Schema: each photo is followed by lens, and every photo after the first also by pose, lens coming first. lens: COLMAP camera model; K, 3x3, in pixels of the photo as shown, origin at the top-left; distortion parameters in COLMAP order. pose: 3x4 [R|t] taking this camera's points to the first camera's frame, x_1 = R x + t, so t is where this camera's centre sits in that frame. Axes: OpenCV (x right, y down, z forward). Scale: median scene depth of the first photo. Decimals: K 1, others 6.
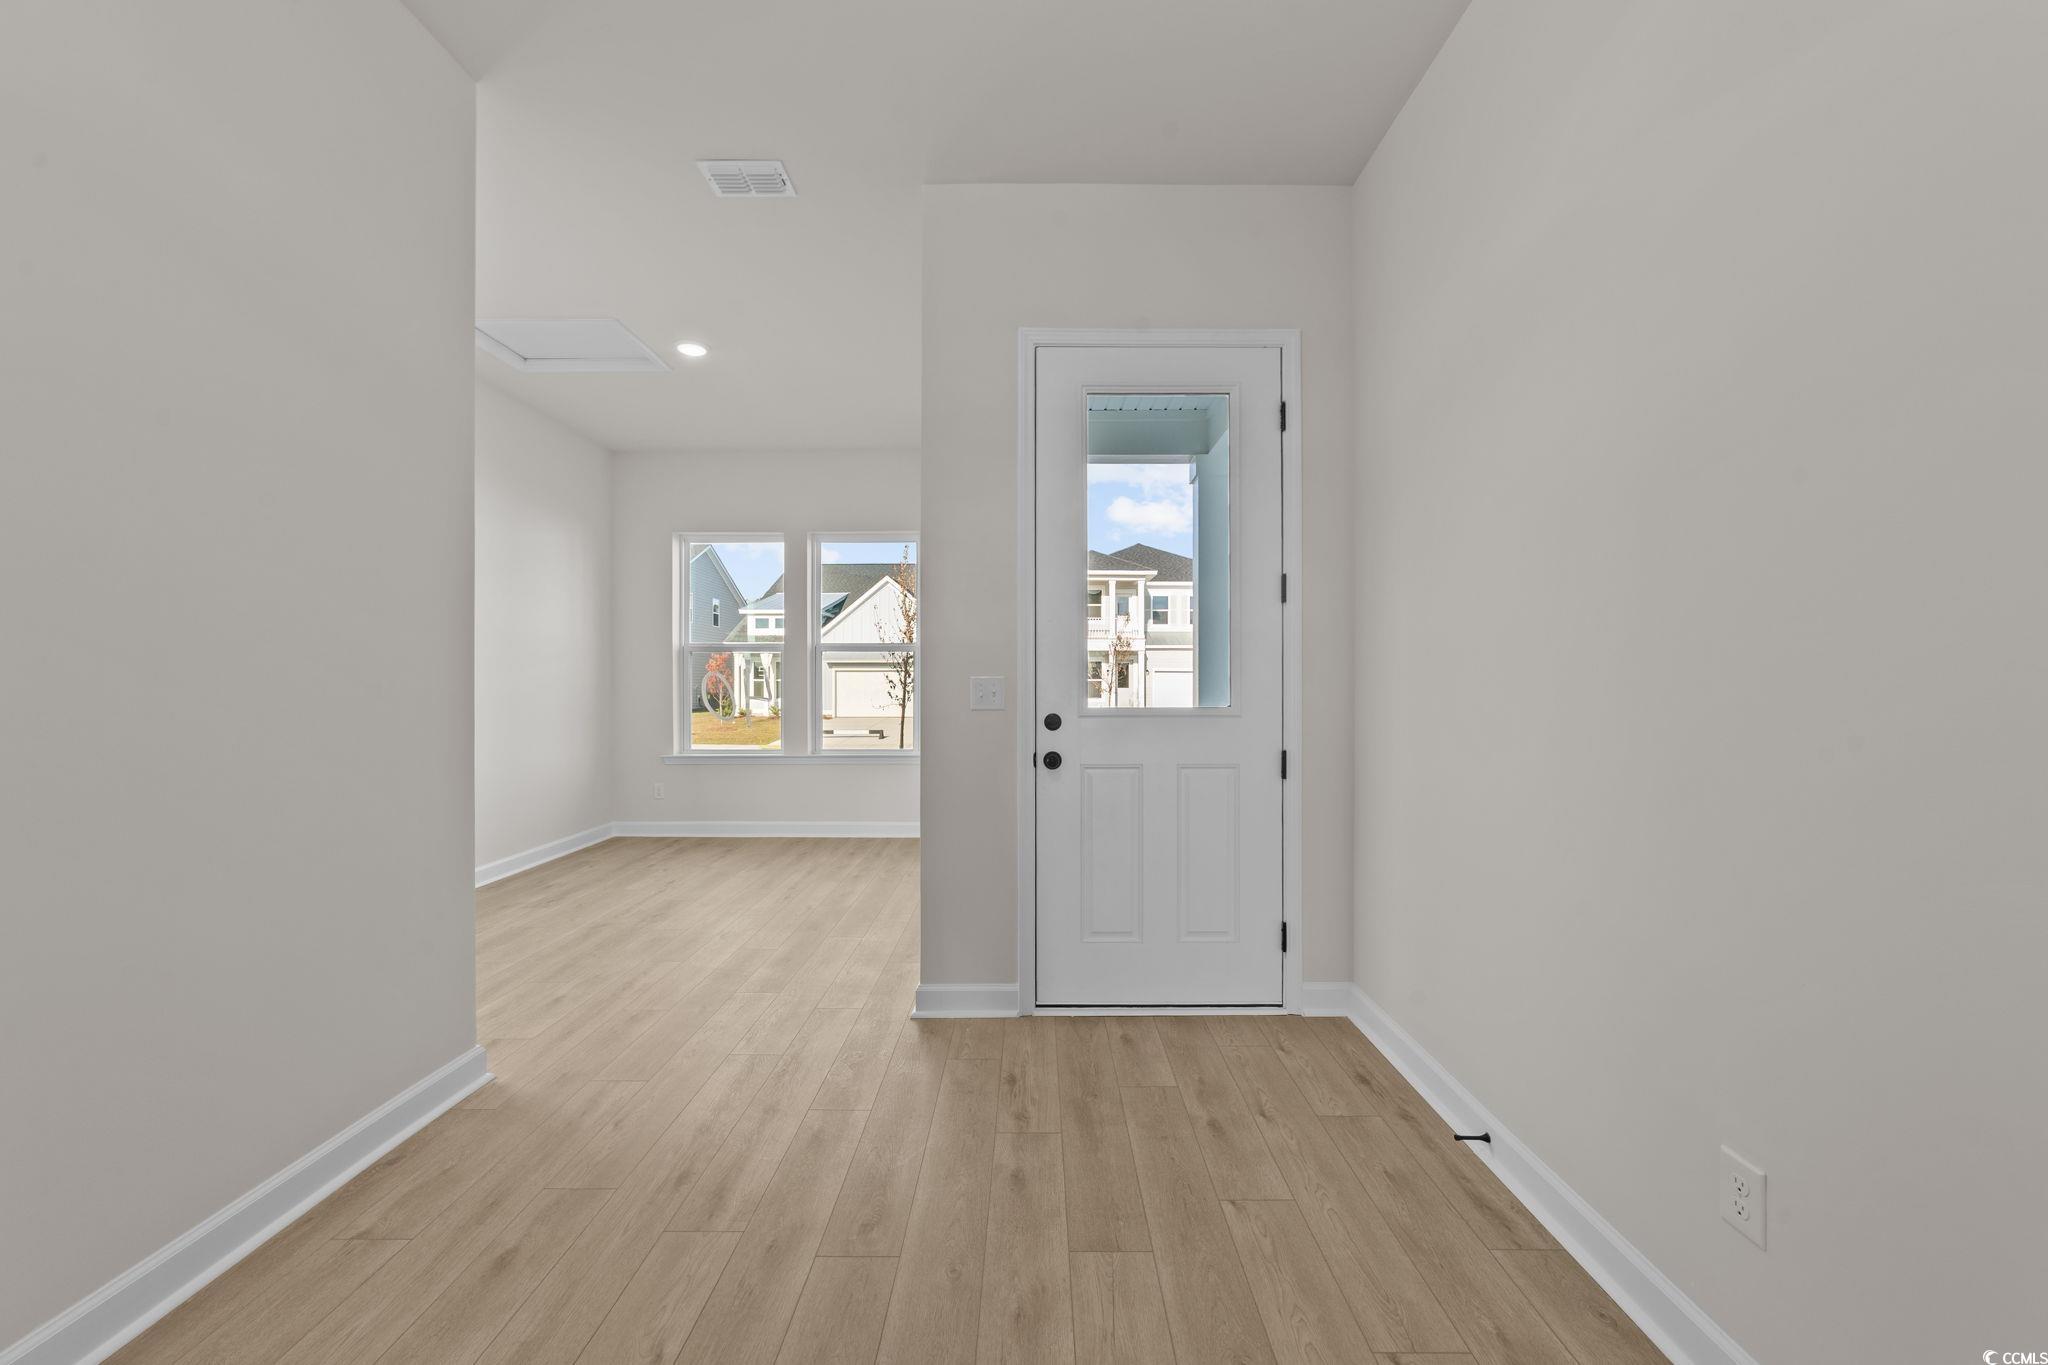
lens RADIAL K [[810.2, 0, 1027.9], [0, 810.2, 681.1], [0, 0, 1]] dist [-0.000303, 0.005429]
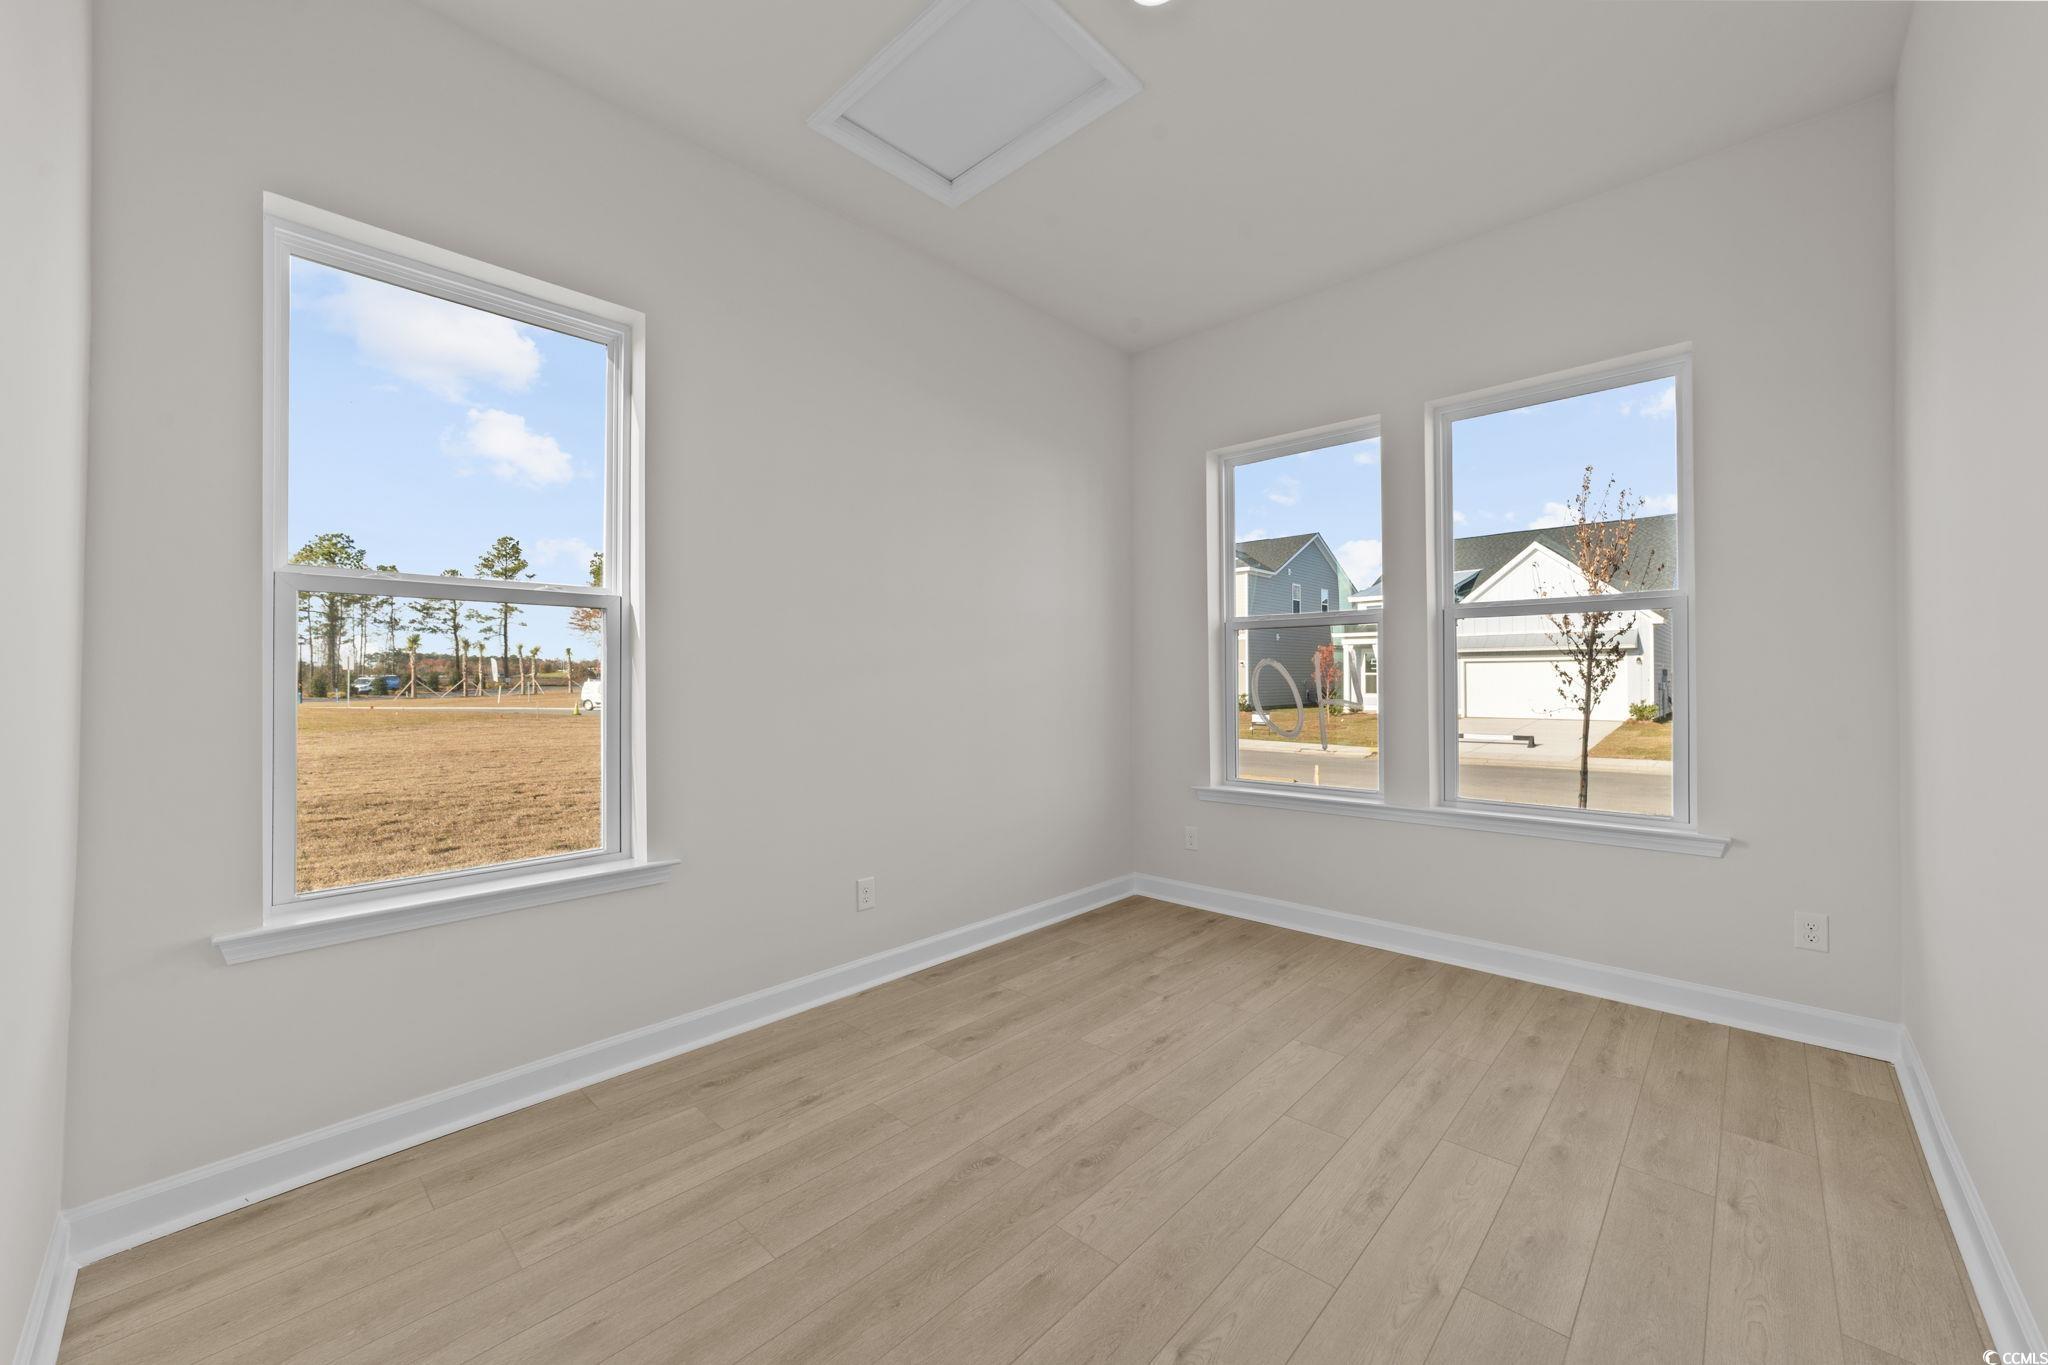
lens RADIAL K [[767.4, 0, 1024.0], [0, 767.4, 682.5], [0, 0, 1]] dist [-0.017722, 0.000006]
pose [[0.729807, -0.001173, -0.683653, -0.119633], [0.007847, 0.999947, 0.006660, 0.000164], [0.683609, -0.010225, 0.729777, 0.437989]]
